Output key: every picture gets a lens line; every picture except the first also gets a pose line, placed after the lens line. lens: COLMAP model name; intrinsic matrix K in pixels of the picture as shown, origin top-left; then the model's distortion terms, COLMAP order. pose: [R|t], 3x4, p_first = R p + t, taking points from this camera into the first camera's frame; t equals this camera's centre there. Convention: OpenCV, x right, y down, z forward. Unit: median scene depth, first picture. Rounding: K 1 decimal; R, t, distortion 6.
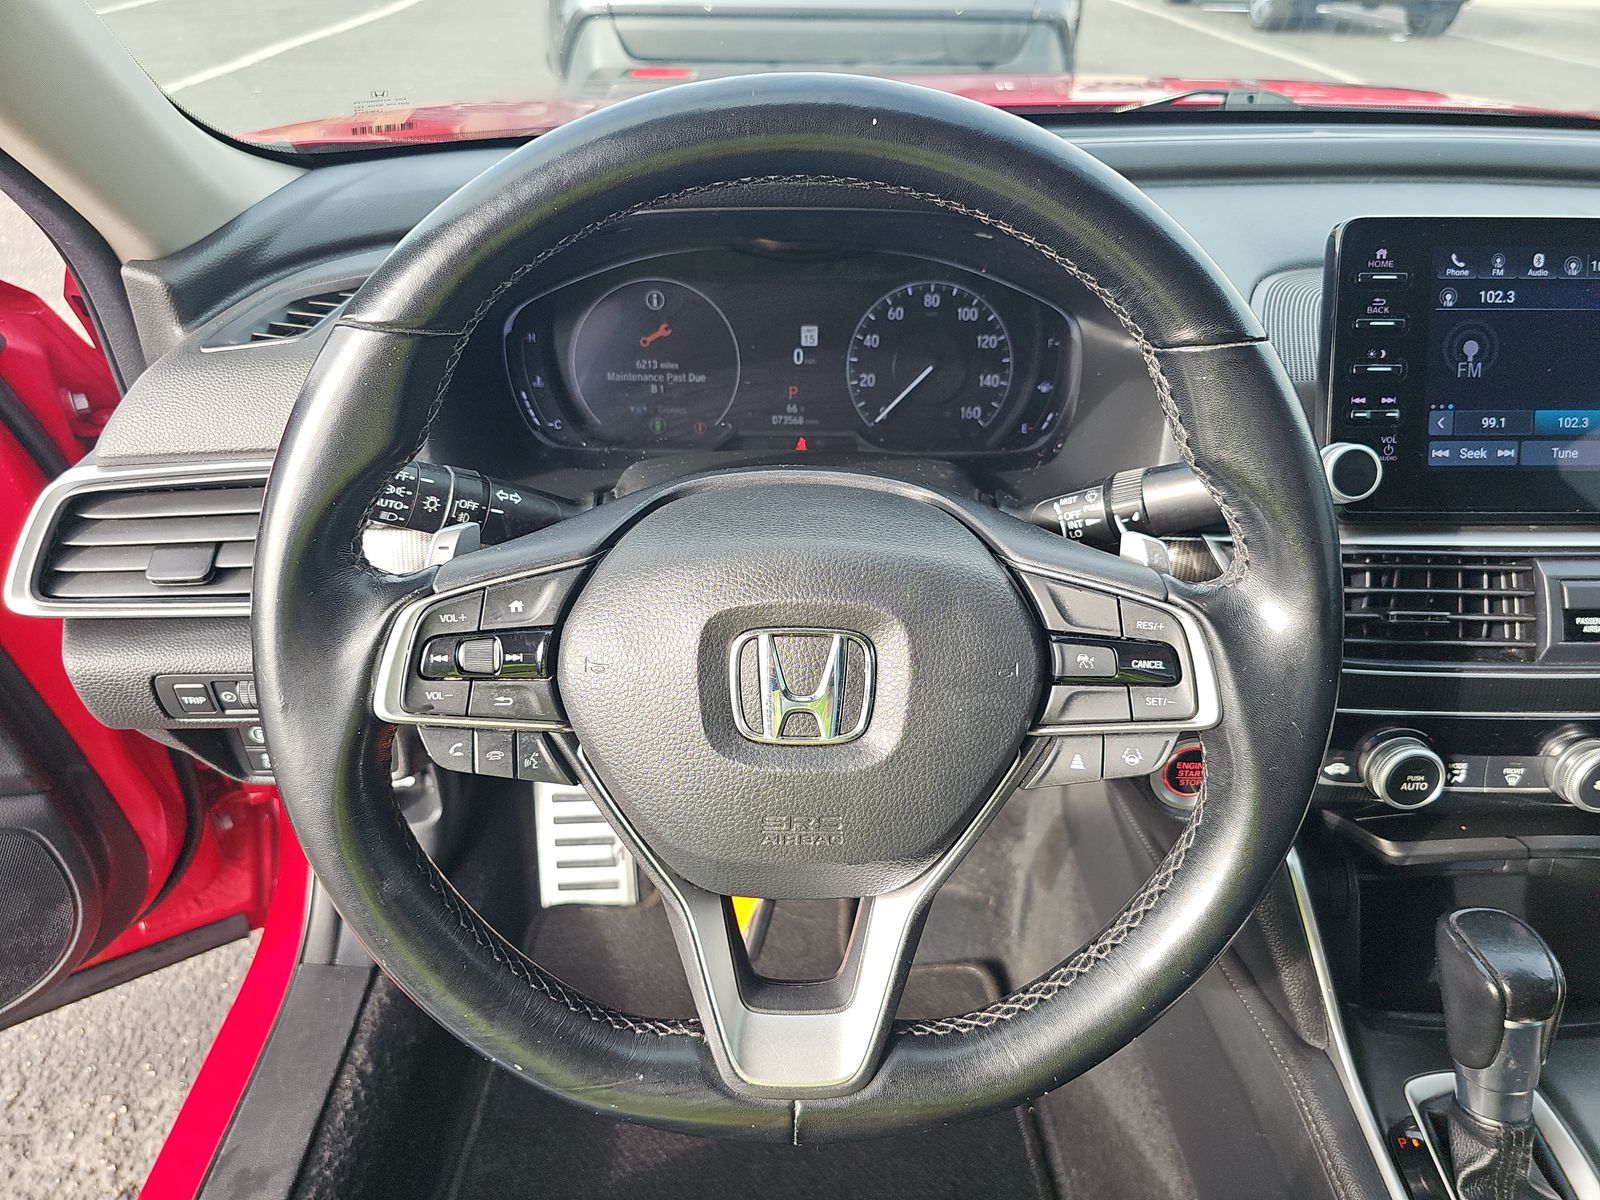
lens RADIAL K [[1062.4, 0, 780.9], [0, 1062.4, 589.5], [0, 0, 1]] dist [0.047016, -0.041375]
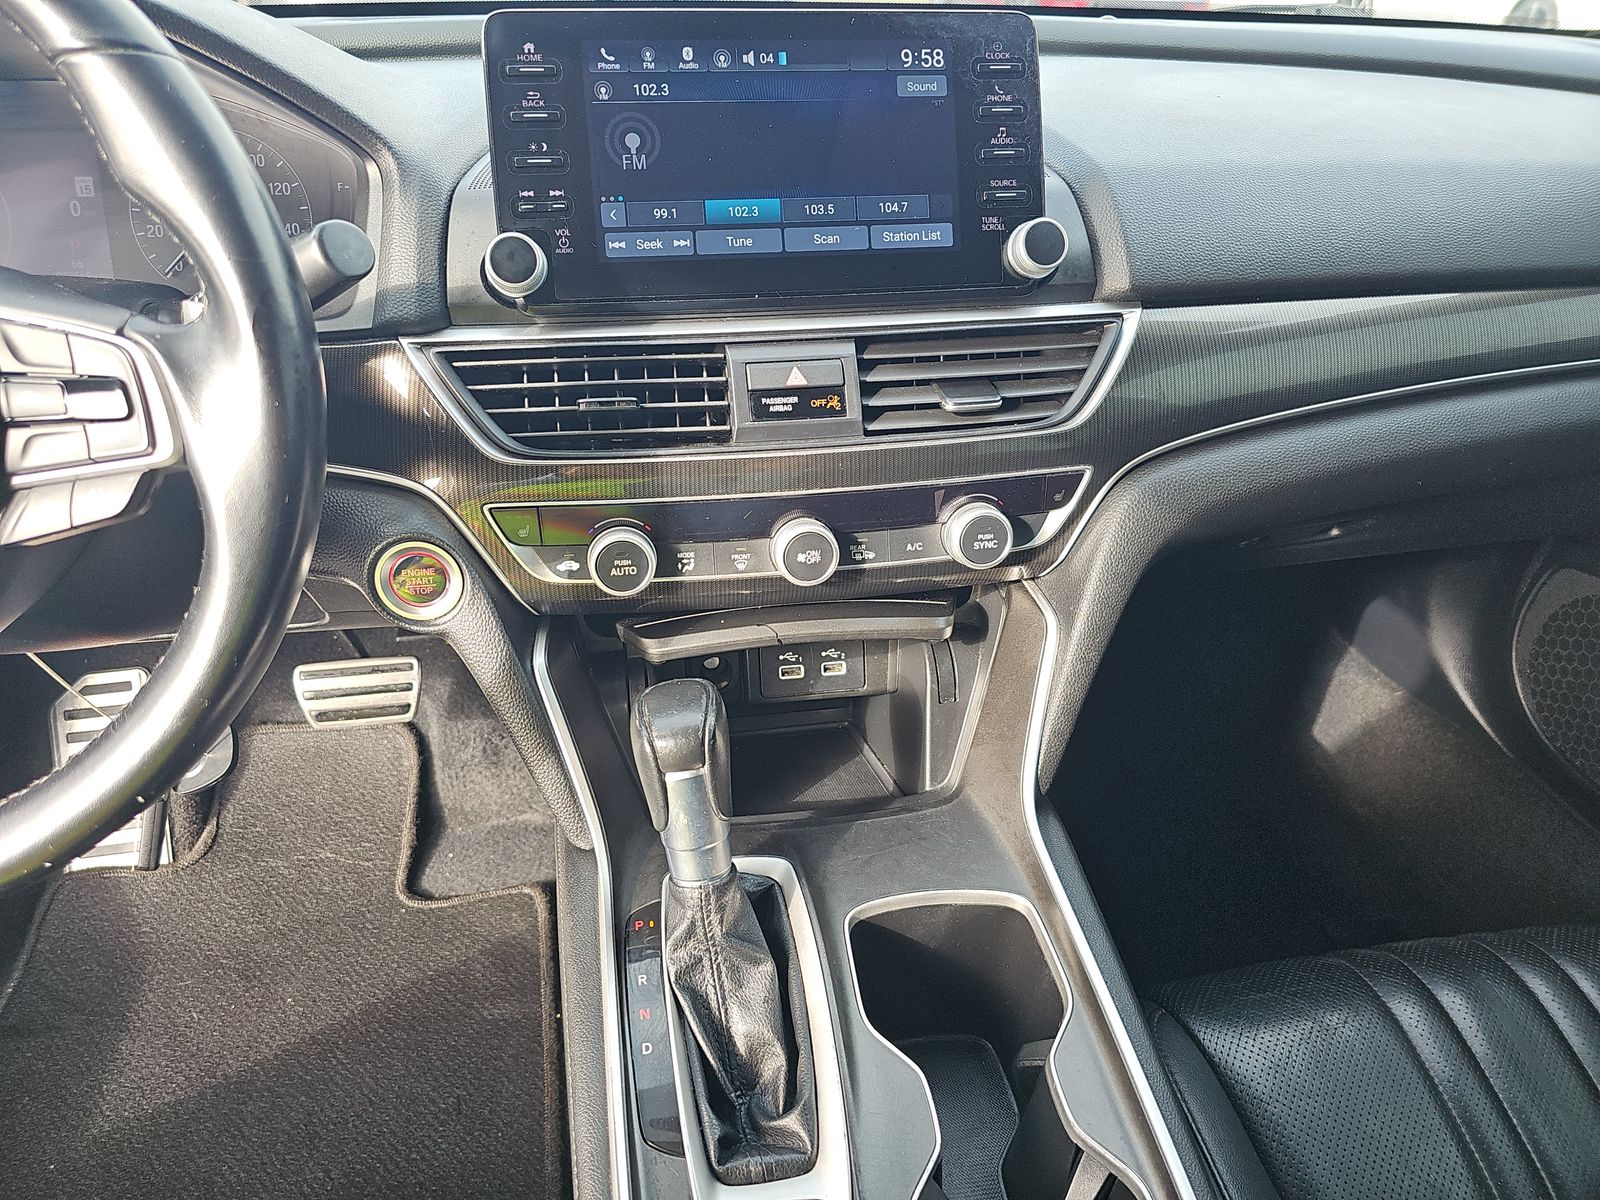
lens RADIAL K [[1062.4, 0, 780.9], [0, 1062.4, 589.5], [0, 0, 1]] dist [0.047016, -0.041375]
pose [[0.990181, -0.076145, 0.117237, 0.511190], [0.079150, 0.996637, -0.021191, 0.193385], [-0.115229, 0.030263, 0.992878, -0.018723]]
